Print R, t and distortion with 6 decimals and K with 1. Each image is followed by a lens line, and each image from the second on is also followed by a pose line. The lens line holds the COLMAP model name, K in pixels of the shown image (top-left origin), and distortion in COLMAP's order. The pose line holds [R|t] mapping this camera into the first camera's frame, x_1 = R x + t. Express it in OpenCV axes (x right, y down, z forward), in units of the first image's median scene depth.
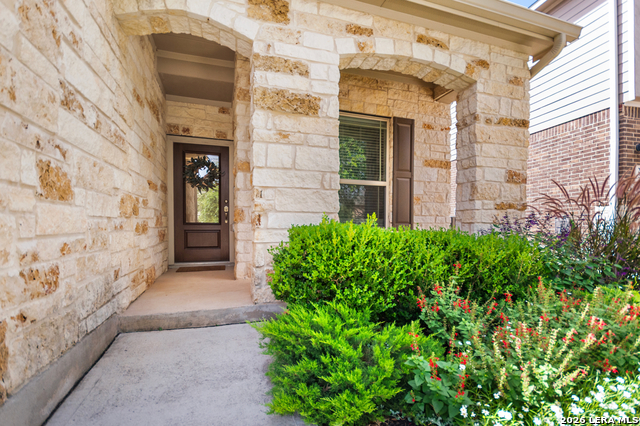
lens RADIAL K [[305.2, 0, 324.4], [0, 305.2, 231.2], [0, 0, 1]] dist [0.002296, -0.001469]
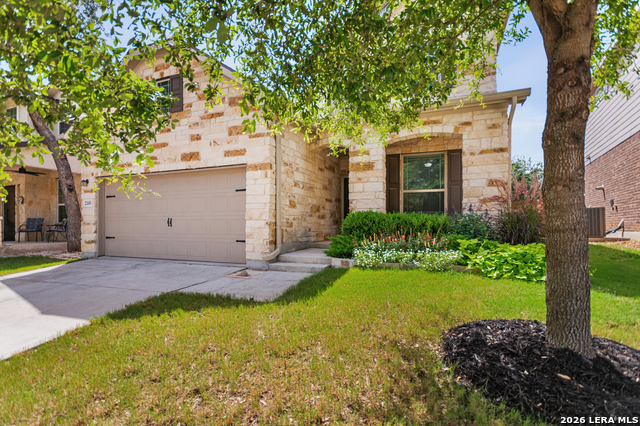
lens RADIAL K [[305.2, 0, 320.5], [0, 305.2, 224.2], [0, 0, 1]] dist [0.002296, -0.001469]
pose [[0.750728, -0.005610, -0.660588, 1.152843], [-0.013365, 0.999630, -0.023678, 0.116325], [0.660477, 0.026604, 0.750375, -1.008140]]
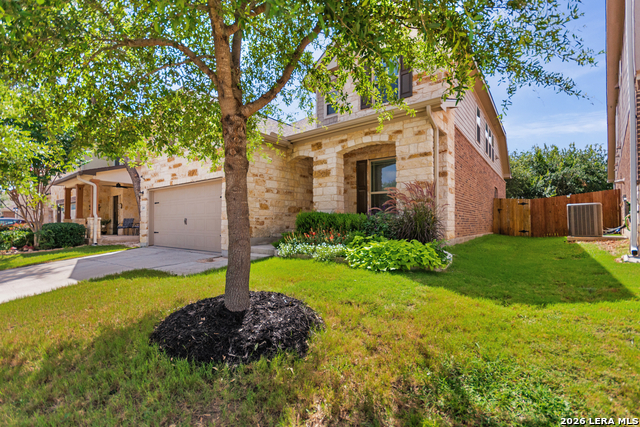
lens RADIAL K [[286.5, 0, 319.7], [0, 286.5, 216.4], [0, 0, 1]] dist [0.003426, 0.000220]
pose [[0.549661, -0.023558, -0.835055, 1.960165], [-0.016659, 0.999094, -0.039151, 0.104736], [0.835222, 0.035431, 0.548771, -0.503040]]
